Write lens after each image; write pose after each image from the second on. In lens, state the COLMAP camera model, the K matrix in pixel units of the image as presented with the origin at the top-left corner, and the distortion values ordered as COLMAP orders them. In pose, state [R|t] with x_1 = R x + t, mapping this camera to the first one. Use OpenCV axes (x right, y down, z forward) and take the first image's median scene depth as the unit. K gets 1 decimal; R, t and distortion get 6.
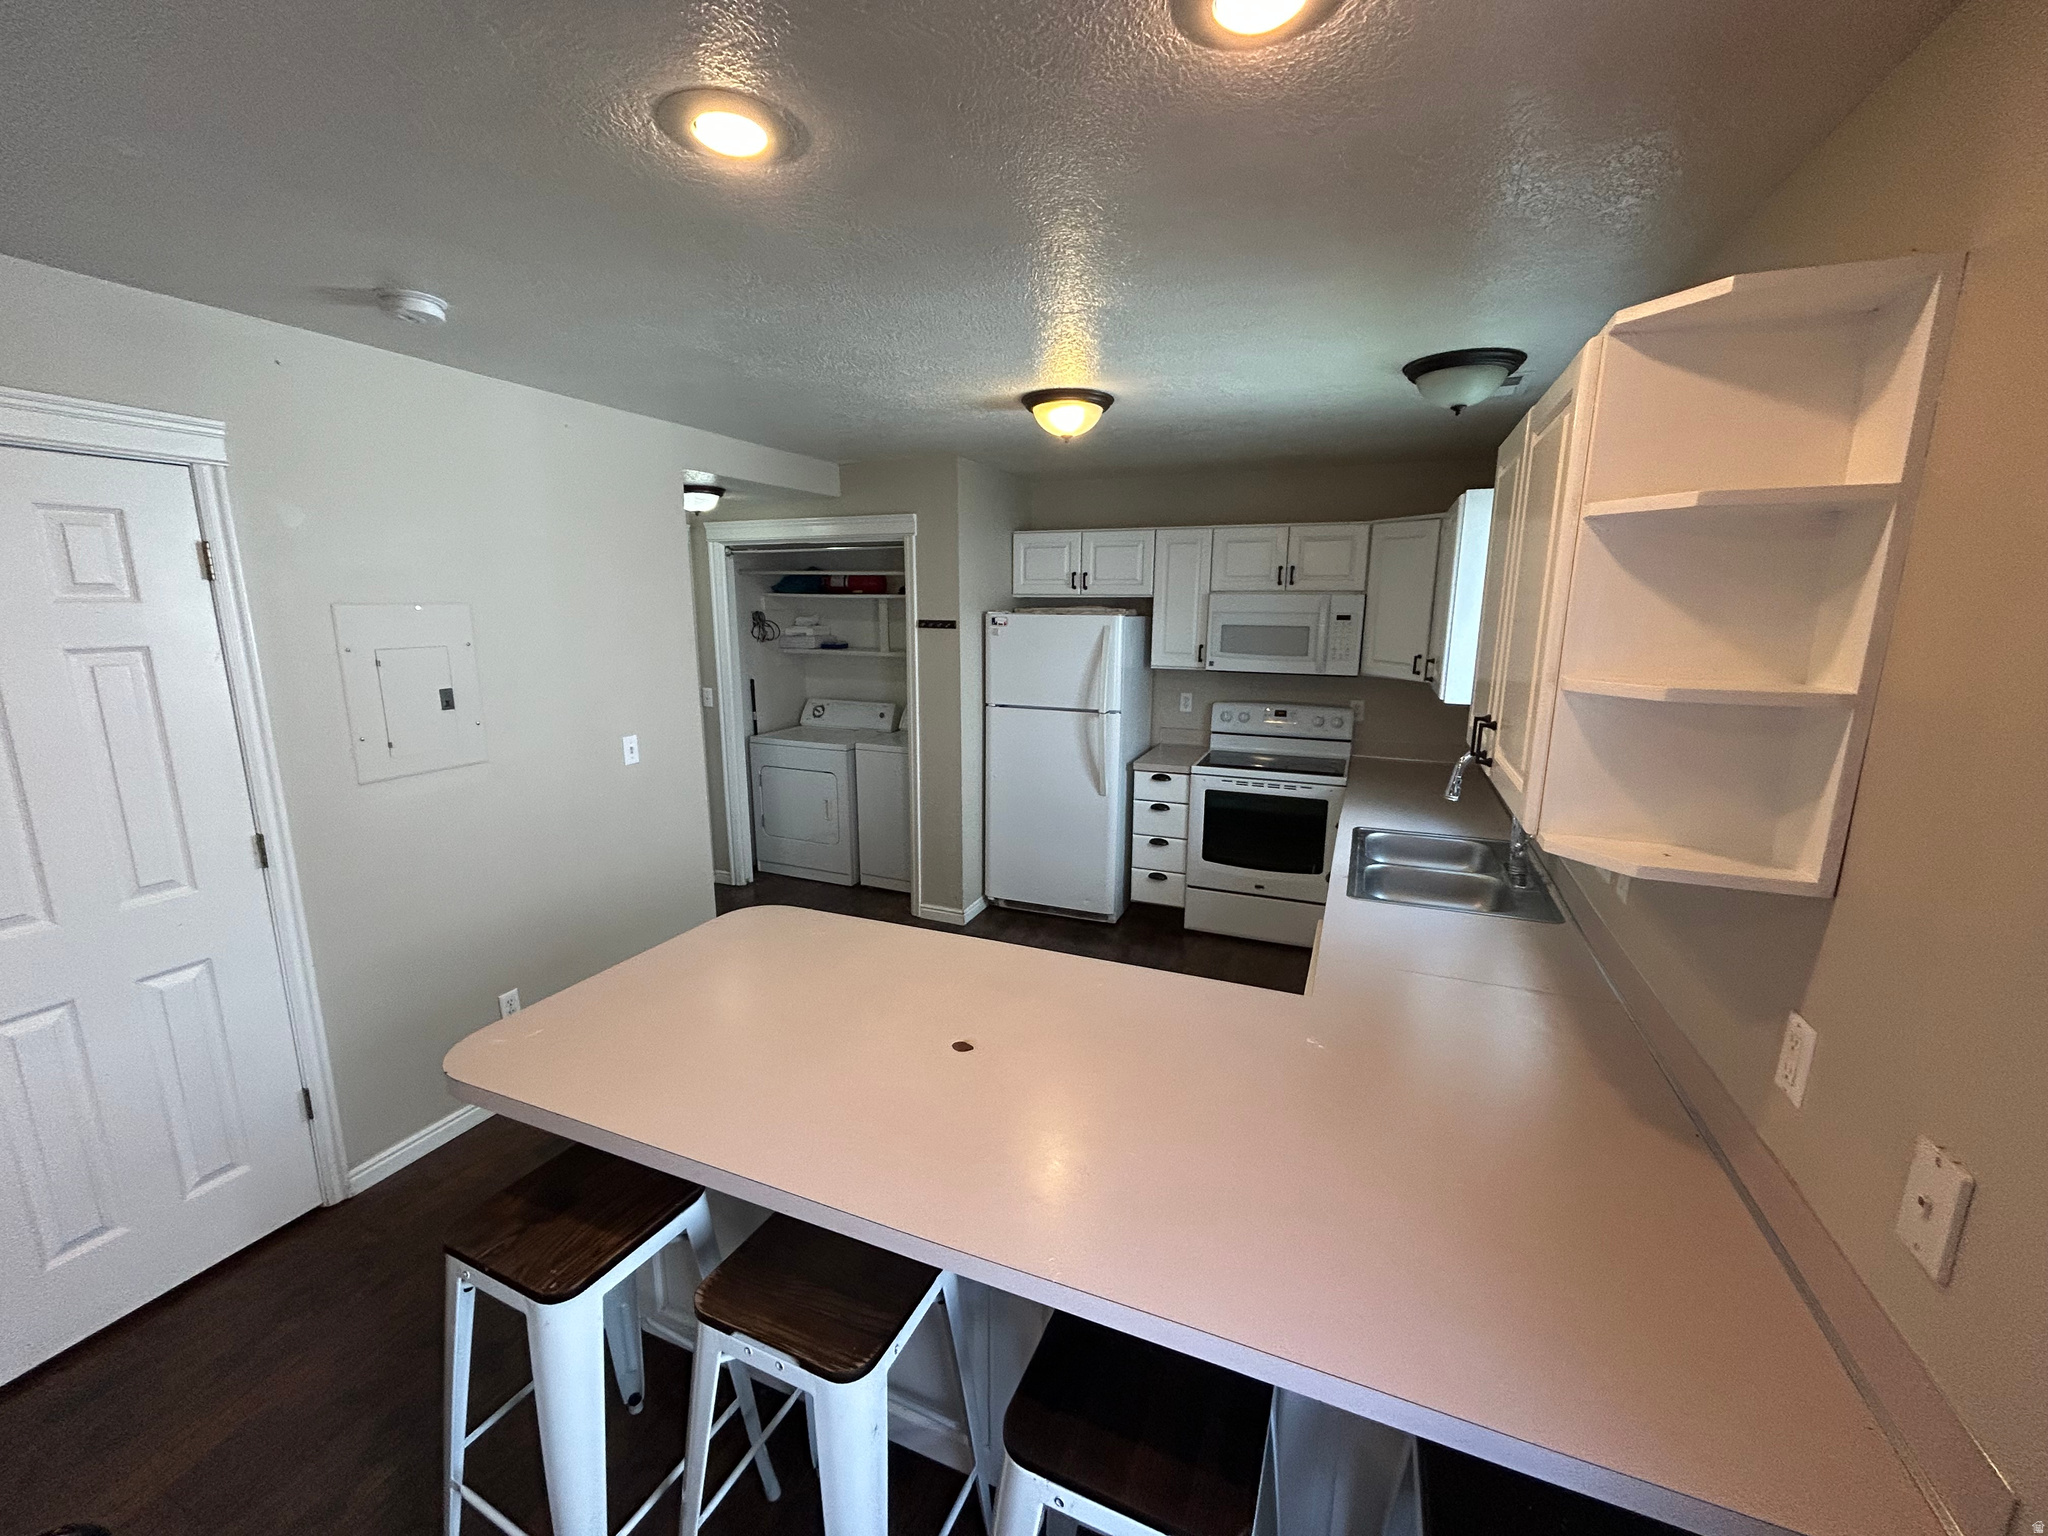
lens RADIAL K [[832.0, 0, 1024.3], [0, 832.0, 767.0], [0, 0, 1]] dist [-0.002281, 0.000528]
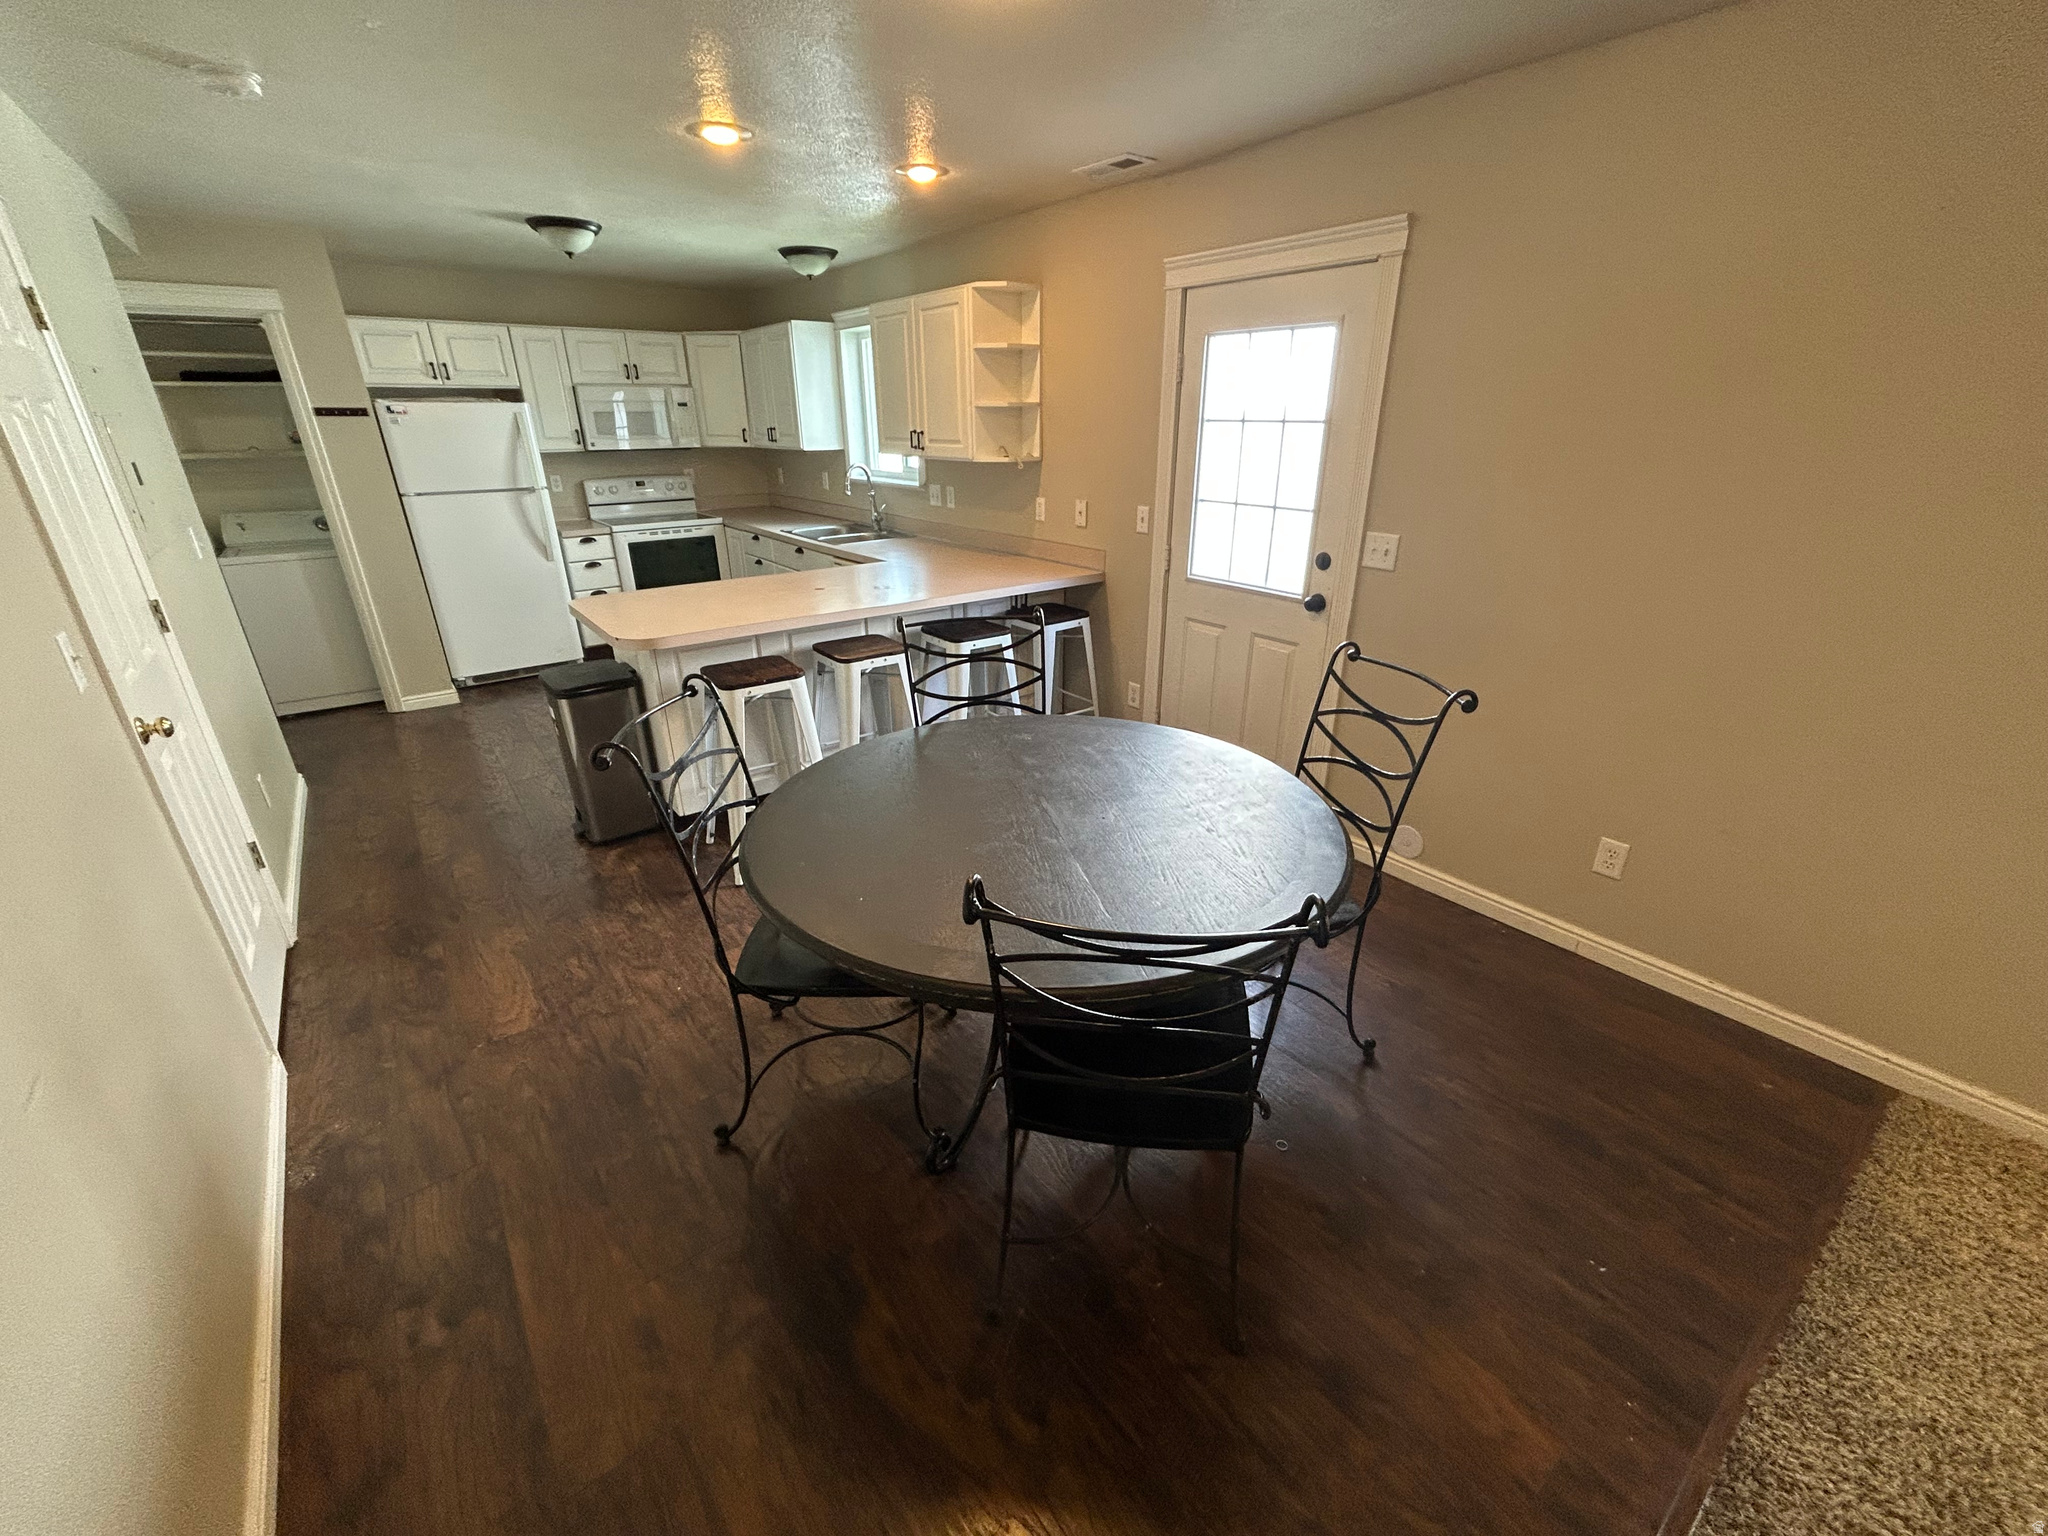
lens RADIAL K [[832.0, 0, 1024.6], [0, 832.0, 767.5], [0, 0, 1]] dist [-0.002281, 0.000528]
pose [[0.492319, -0.347002, 0.798255, -0.650522], [0.180438, 0.937862, 0.296406, 0.083144], [-0.851507, -0.001890, 0.524340, -0.235528]]
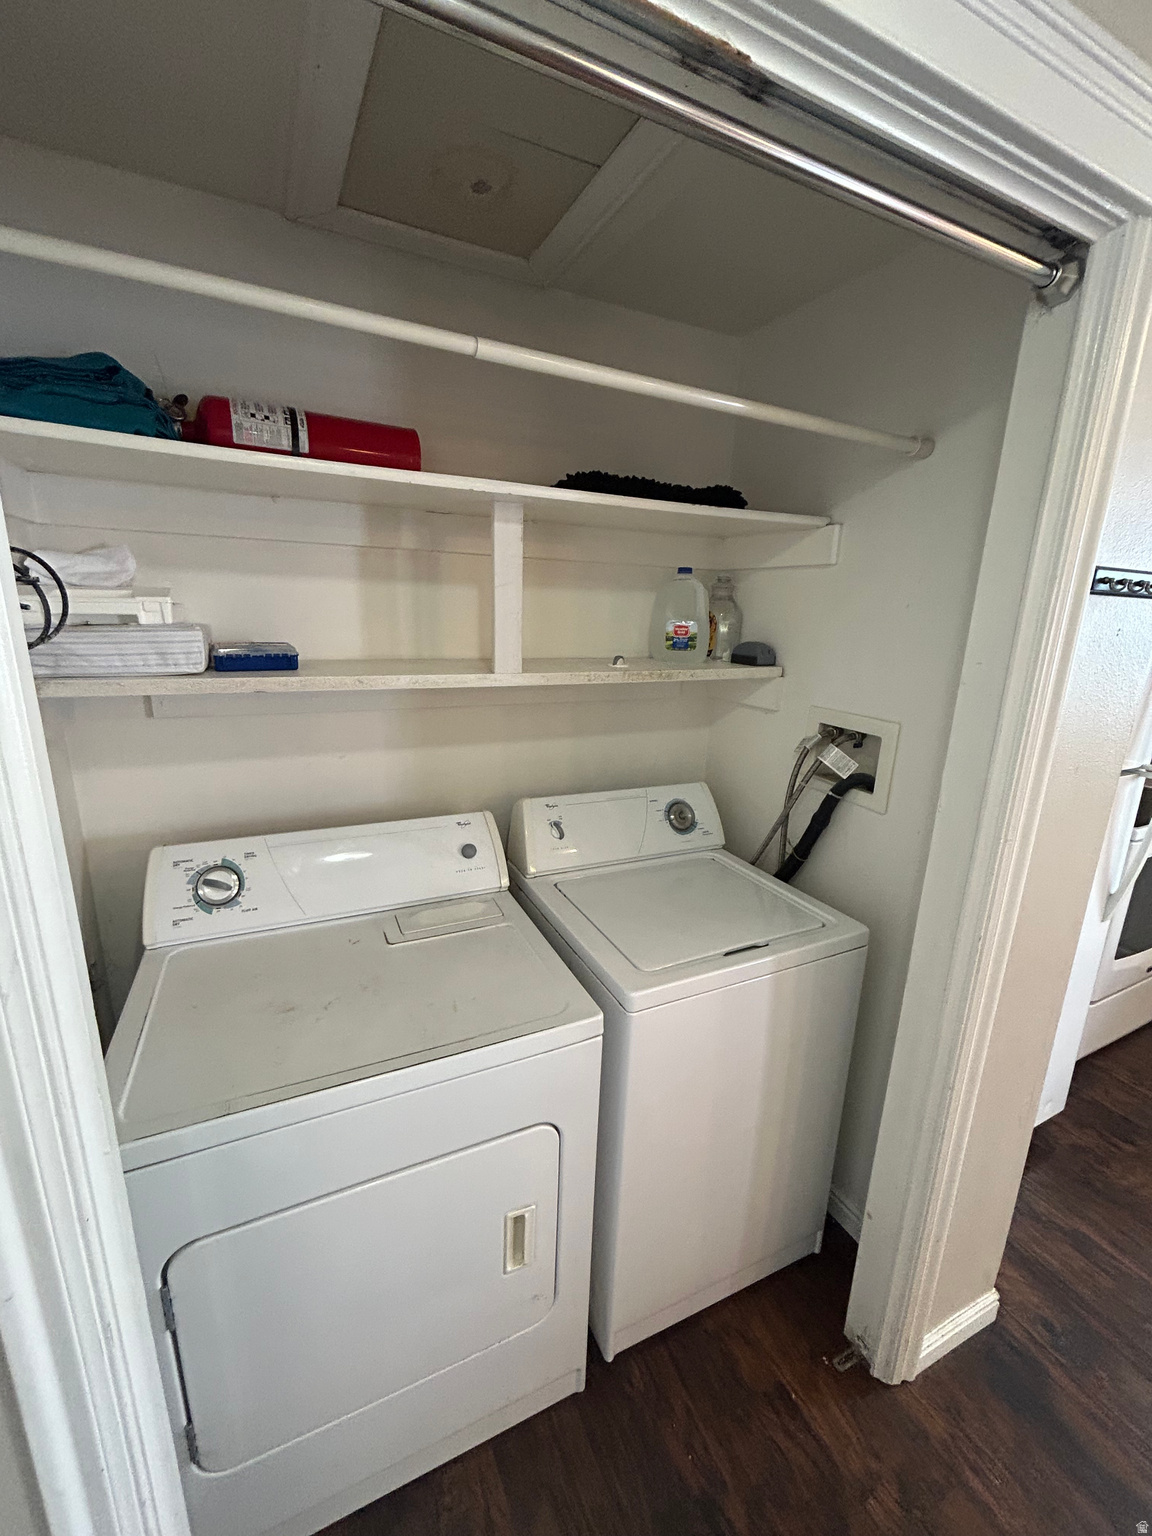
lens RADIAL K [[624.0, 0, 575.8], [0, 624.0, 772.9], [0, 0, 1]] dist [-0.002281, 0.000528]
pose [[0.671809, -0.180904, 0.718294, -0.412237], [0.125965, 0.983495, 0.129883, -0.156559], [-0.729935, 0.003223, 0.683509, 0.994951]]
